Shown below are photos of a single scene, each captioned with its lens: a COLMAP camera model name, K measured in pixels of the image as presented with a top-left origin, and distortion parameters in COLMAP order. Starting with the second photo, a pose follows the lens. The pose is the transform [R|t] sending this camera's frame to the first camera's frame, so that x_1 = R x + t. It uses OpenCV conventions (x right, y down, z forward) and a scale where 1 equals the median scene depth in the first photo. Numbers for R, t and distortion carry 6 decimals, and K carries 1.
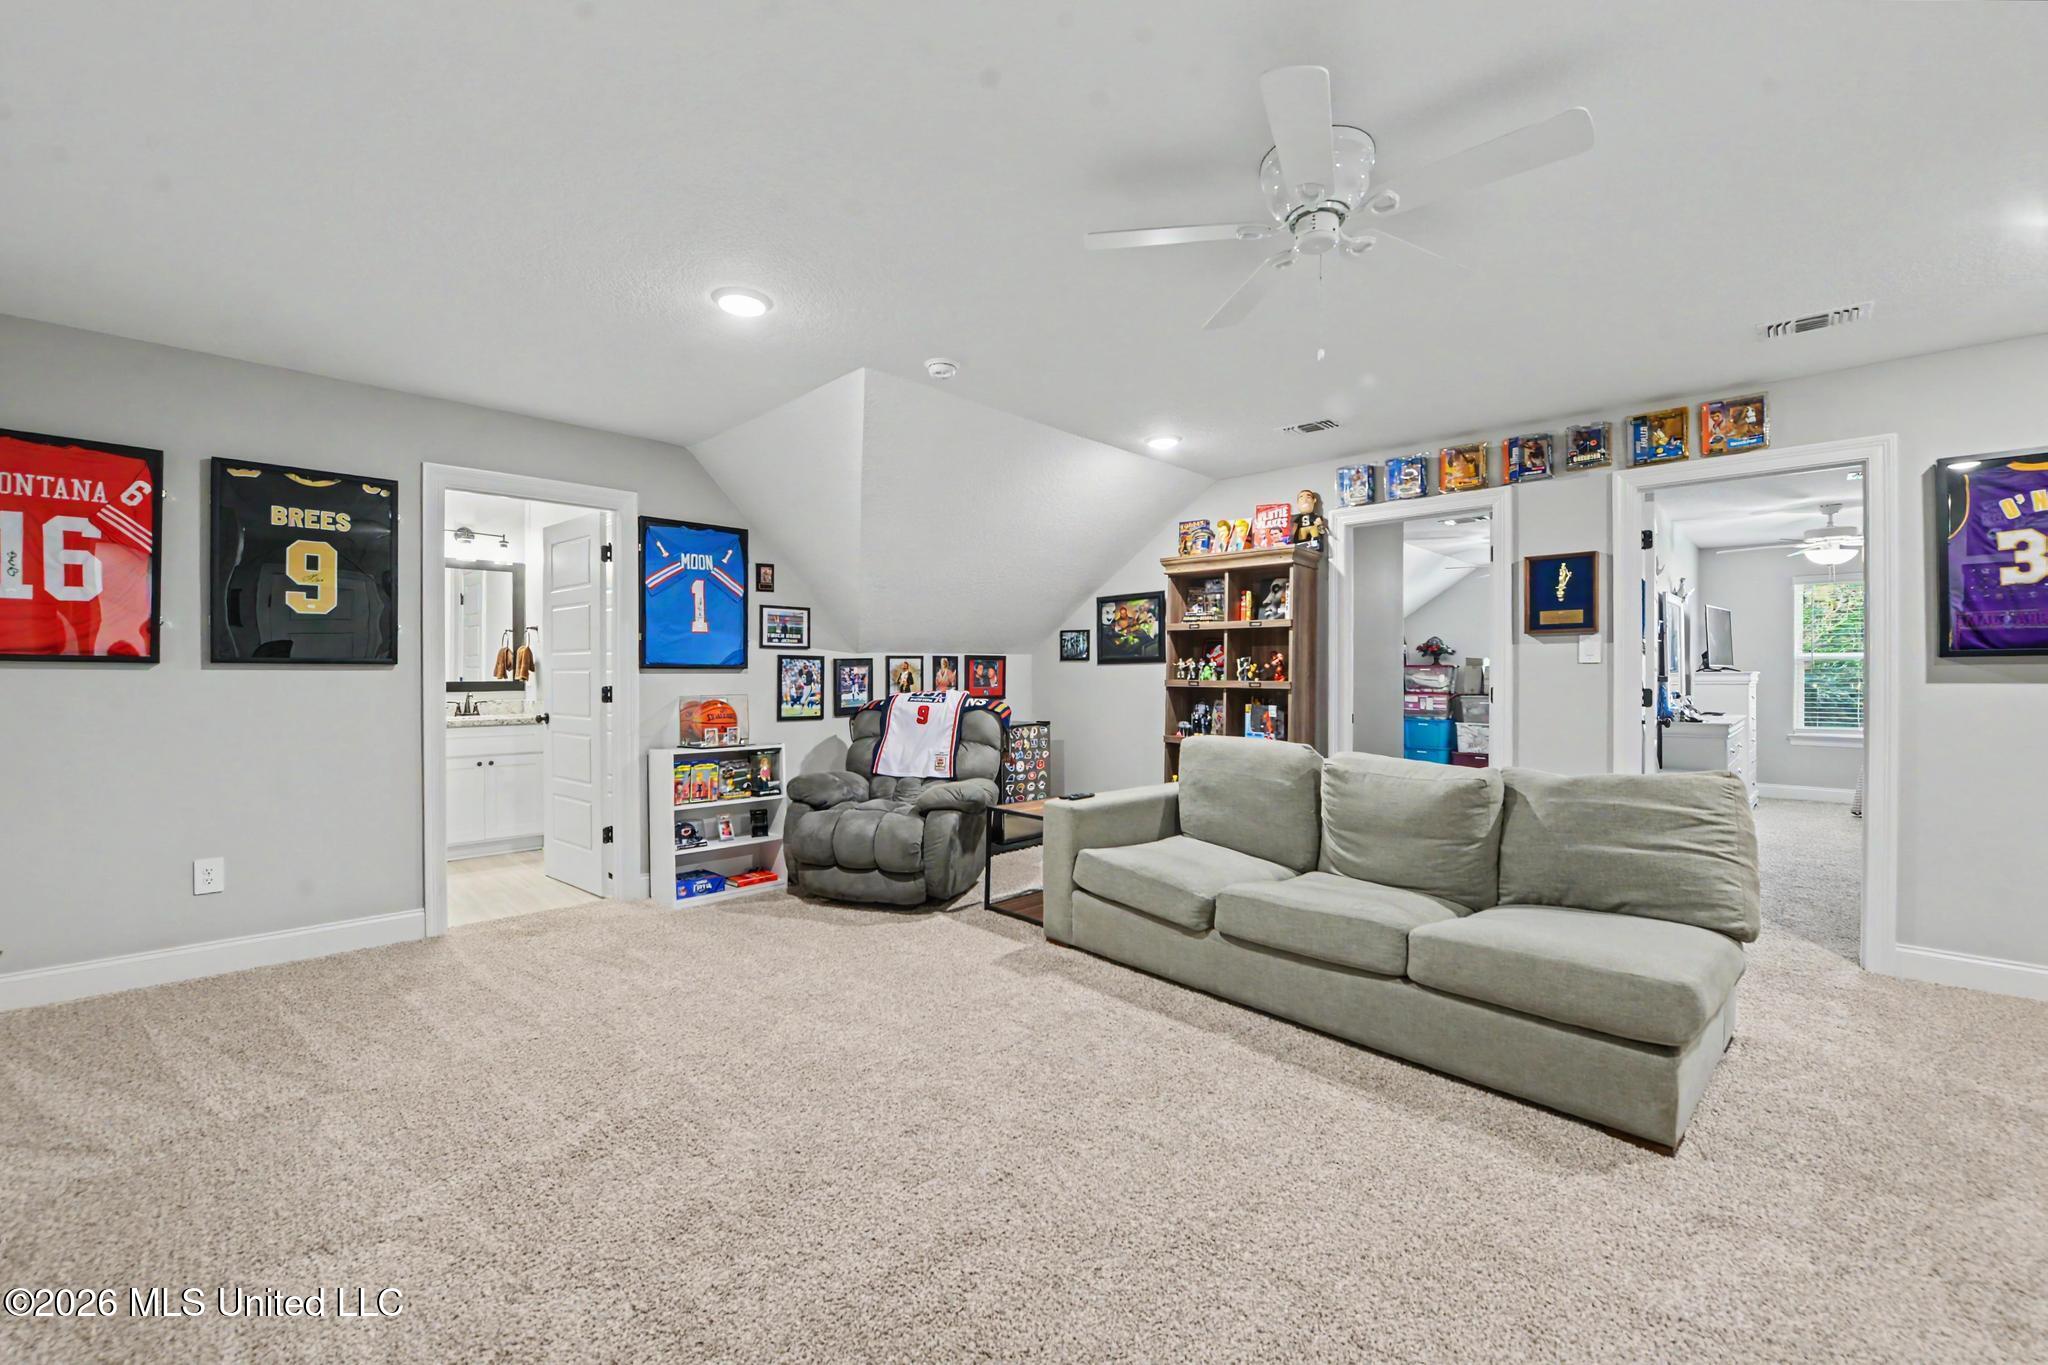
lens RADIAL K [[829.8, 0, 1014.0], [0, 829.8, 681.0], [0, 0, 1]] dist [-0.007485, -0.000633]
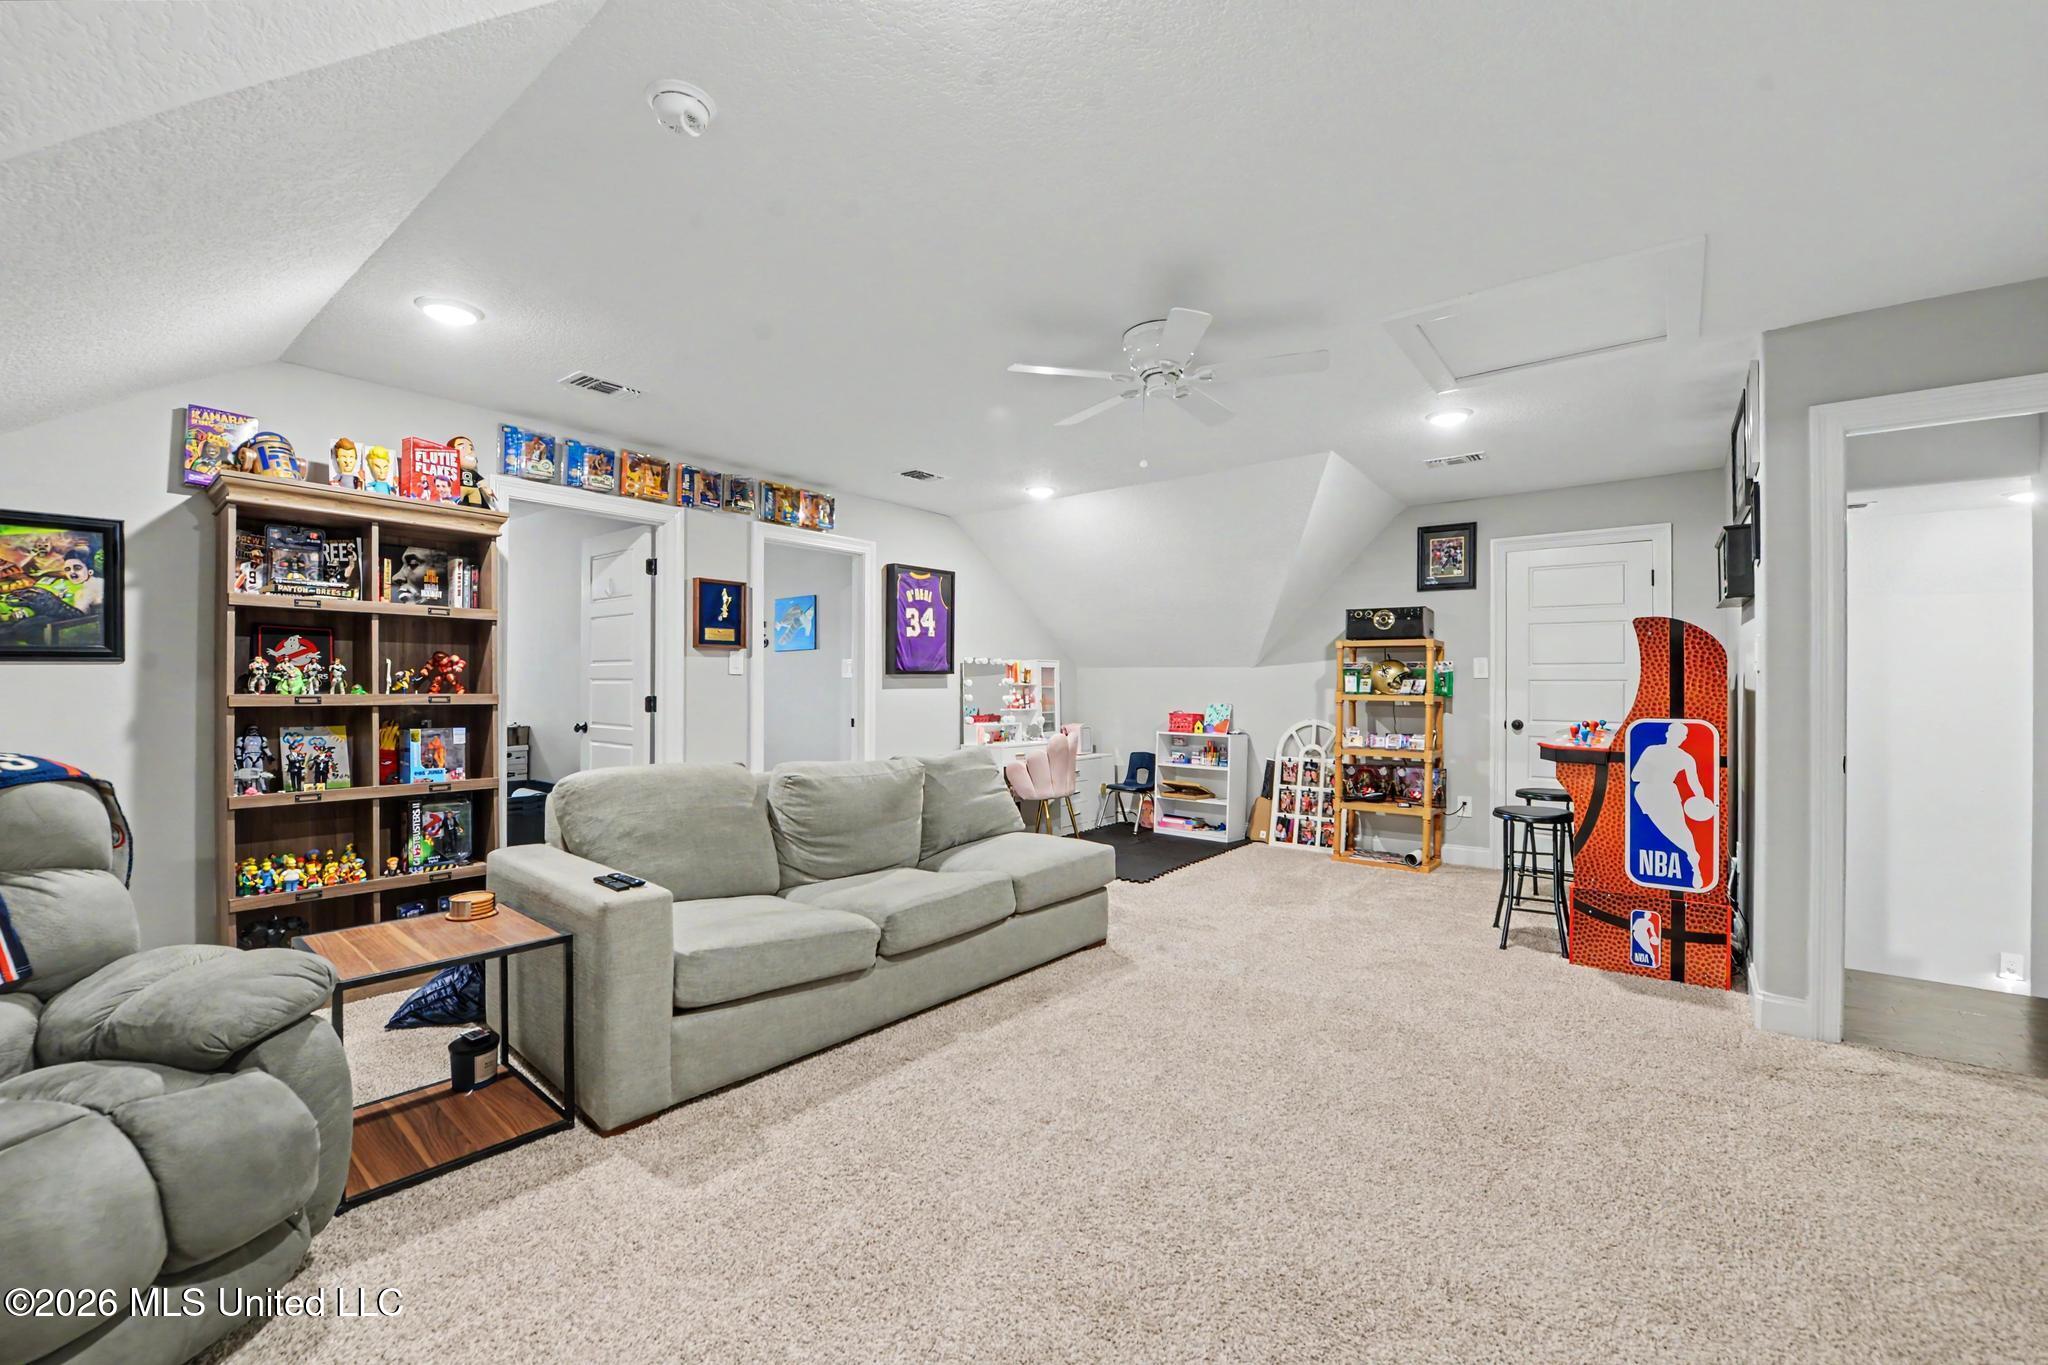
lens RADIAL K [[829.8, 0, 1021.8], [0, 829.8, 676.3], [0, 0, 1]] dist [-0.007485, -0.000633]
pose [[-0.110582, 0.006959, 0.993843, -0.779179], [0.007137, 0.999955, -0.006207, -0.012676], [-0.993841, 0.006406, -0.110627, 1.034731]]
